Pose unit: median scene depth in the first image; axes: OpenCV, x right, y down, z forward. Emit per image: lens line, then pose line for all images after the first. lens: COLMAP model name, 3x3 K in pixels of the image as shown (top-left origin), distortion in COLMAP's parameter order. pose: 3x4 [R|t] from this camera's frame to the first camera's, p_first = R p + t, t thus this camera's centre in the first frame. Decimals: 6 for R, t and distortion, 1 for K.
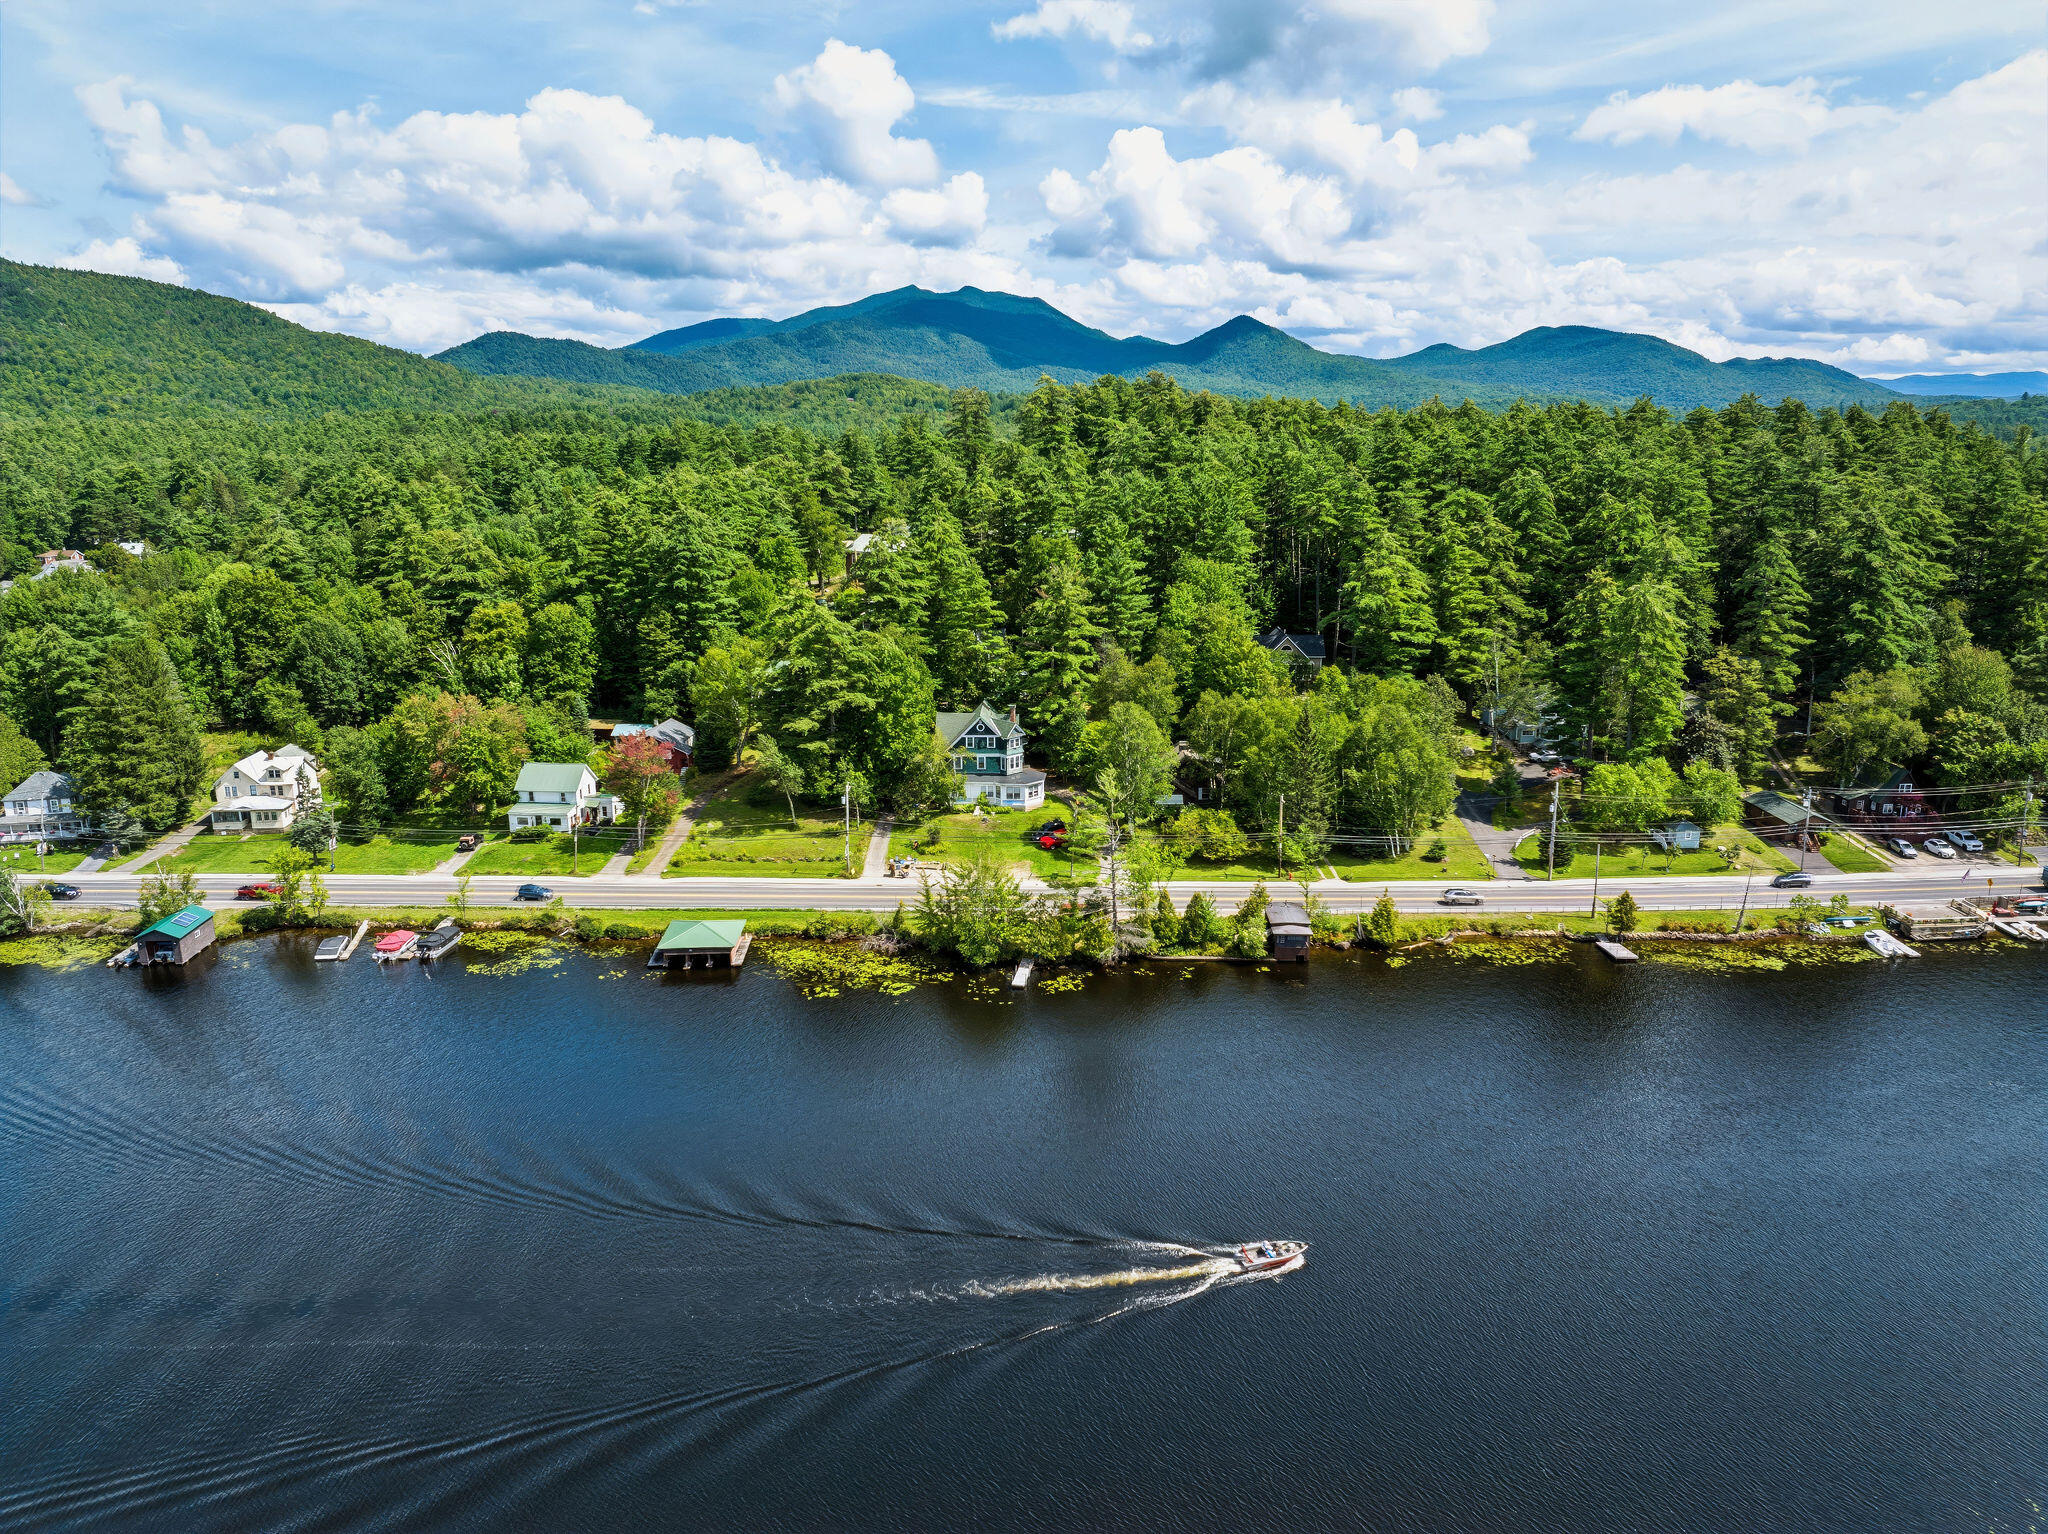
lens RADIAL K [[1440.6, 0, 1022.6], [0, 1440.6, 767.0], [0, 0, 1]] dist [-0.039976, 0.002741]
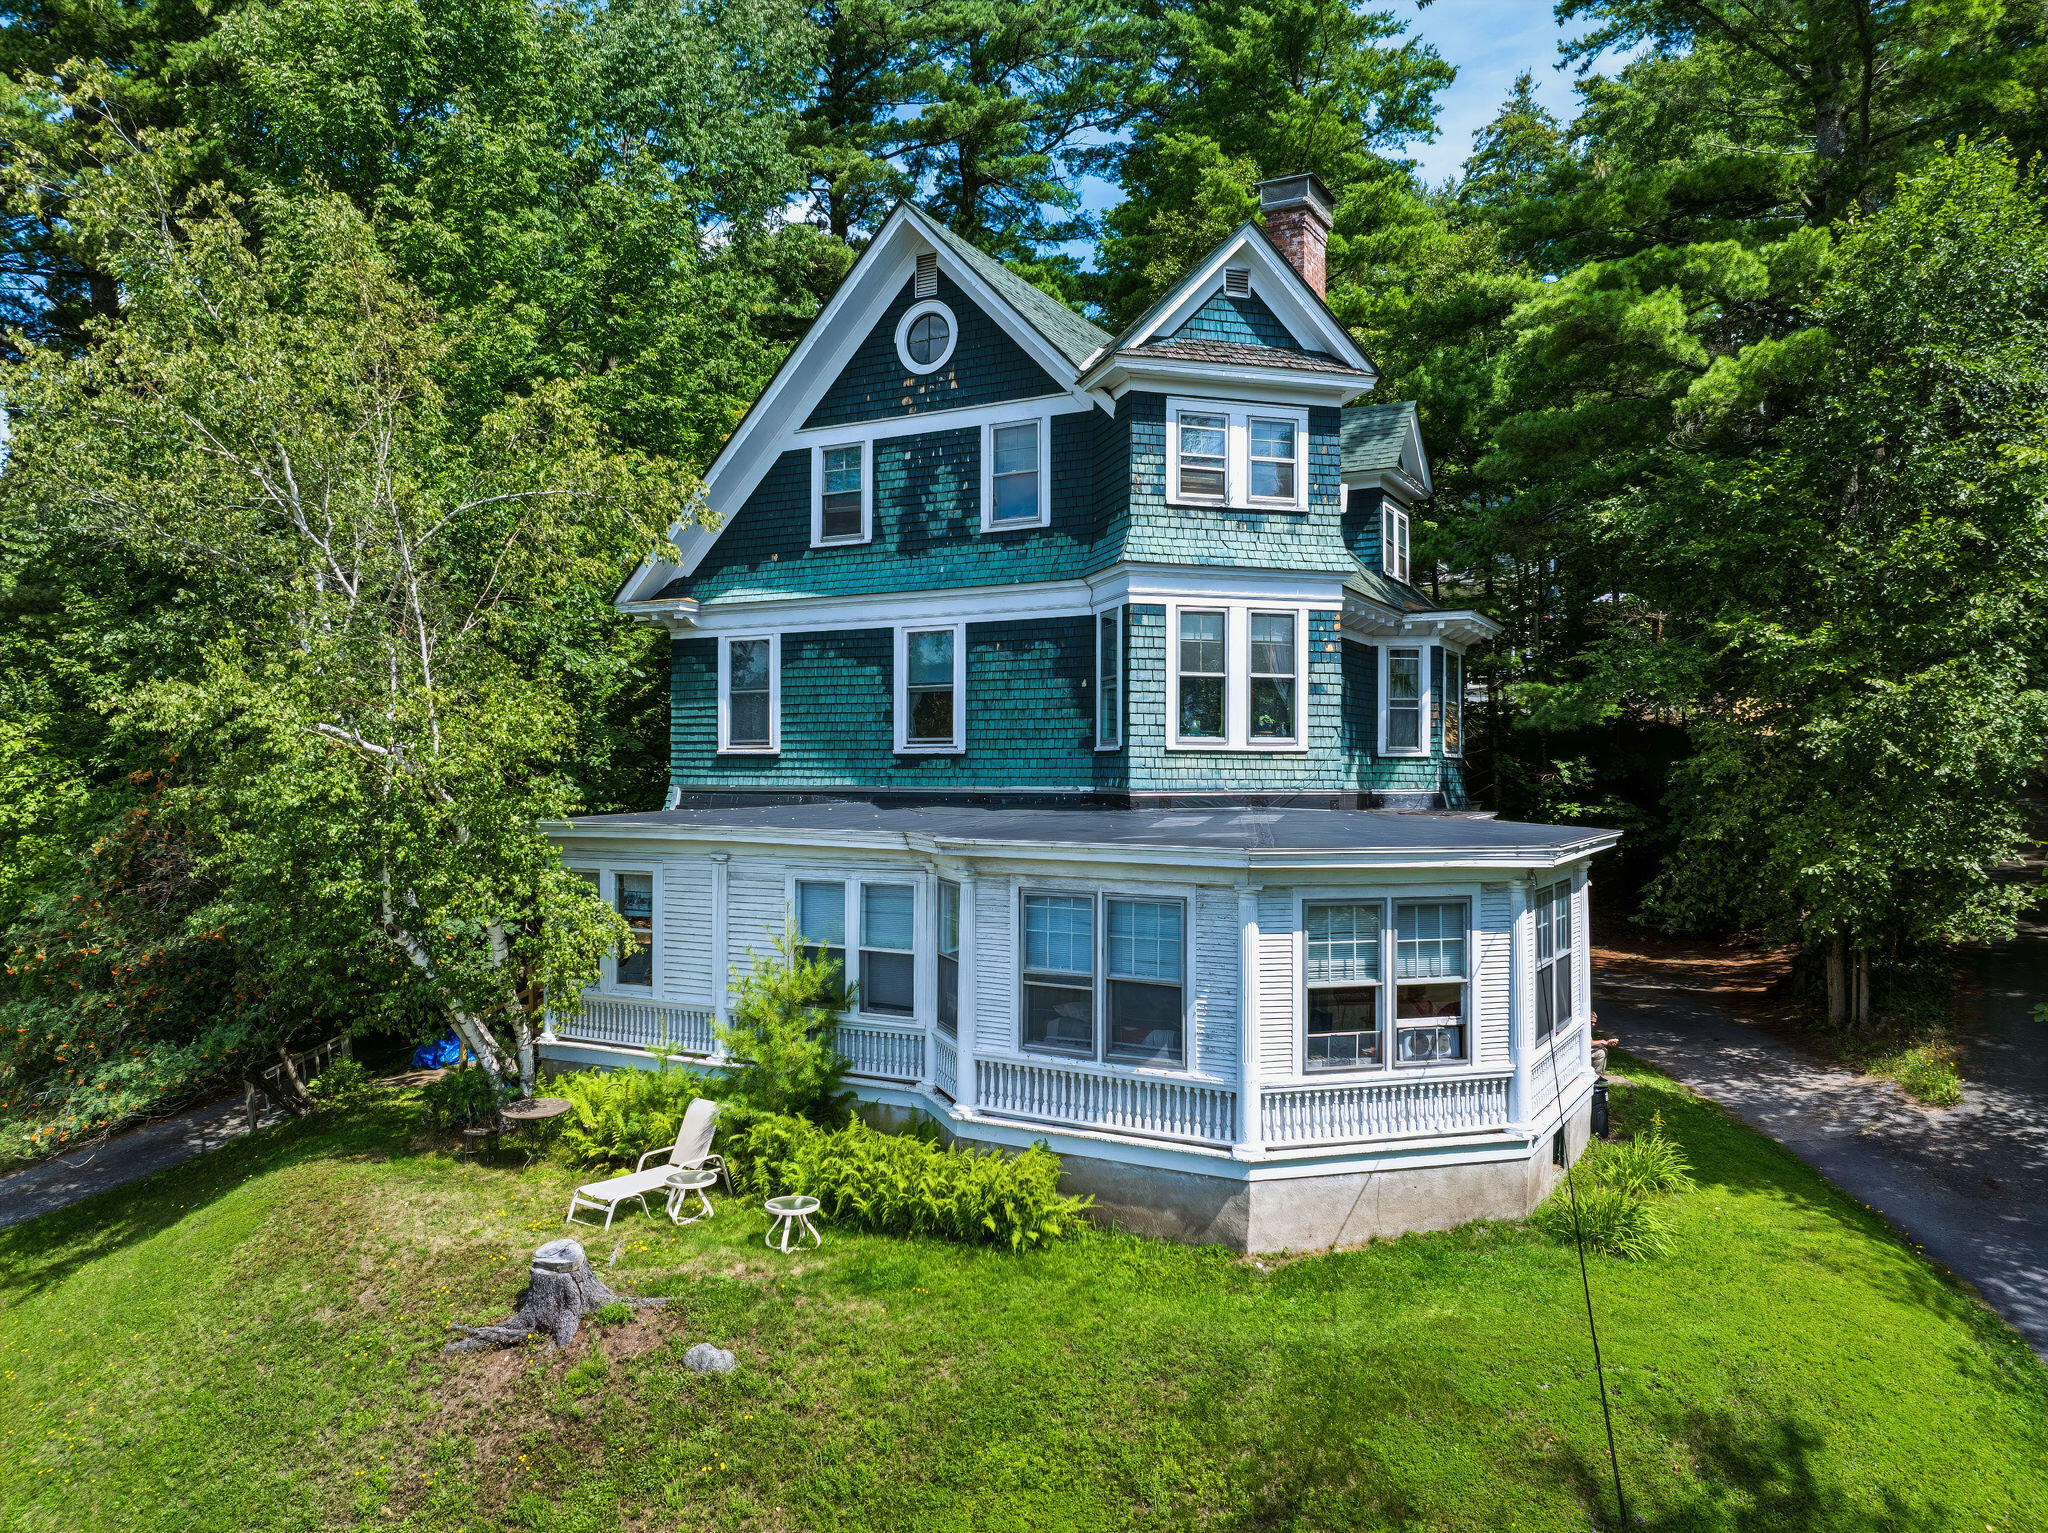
lens RADIAL K [[1440.6, 0, 1033.4], [0, 1440.6, 755.8], [0, 0, 1]] dist [-0.039976, 0.002741]
pose [[0.891833, -0.001108, -0.452364, 0.024406], [-0.112230, 0.968191, -0.223632, 0.024217], [0.438223, 0.250211, 0.863340, 0.930074]]
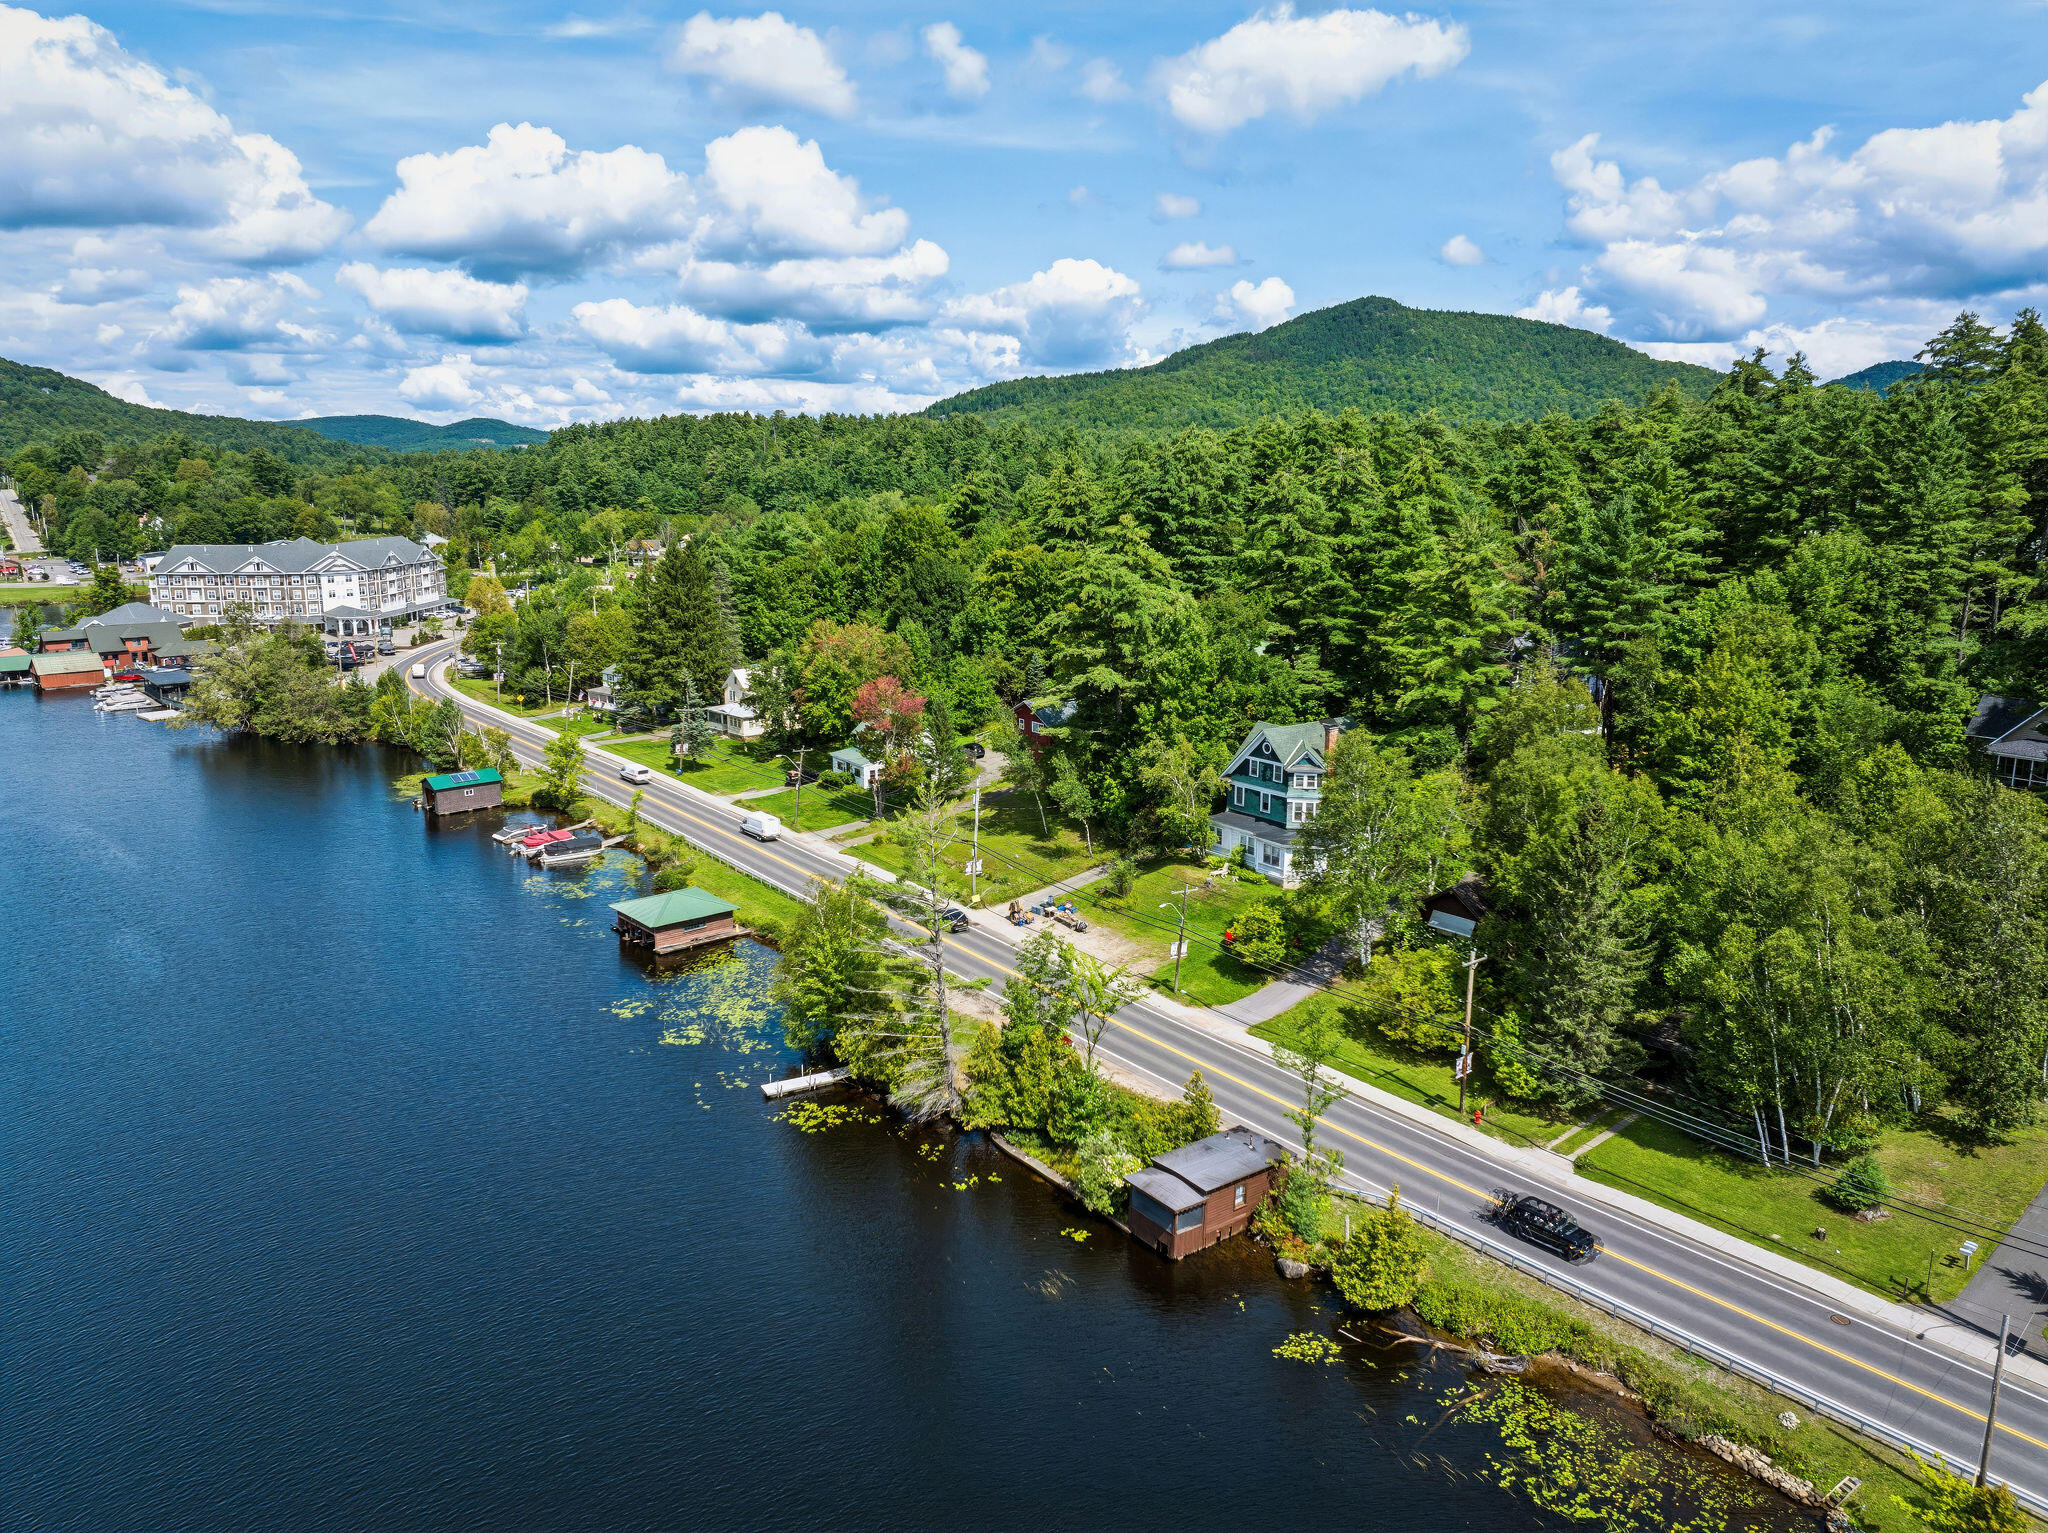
lens RADIAL K [[1440.6, 0, 1020.8], [0, 1440.6, 757.5], [0, 0, 1]] dist [-0.039976, 0.002741]
pose [[0.622407, 0.164419, -0.765229, 0.405802], [-0.189467, 0.980259, 0.056516, -0.039600], [0.759415, 0.109810, 0.641272, 0.500862]]
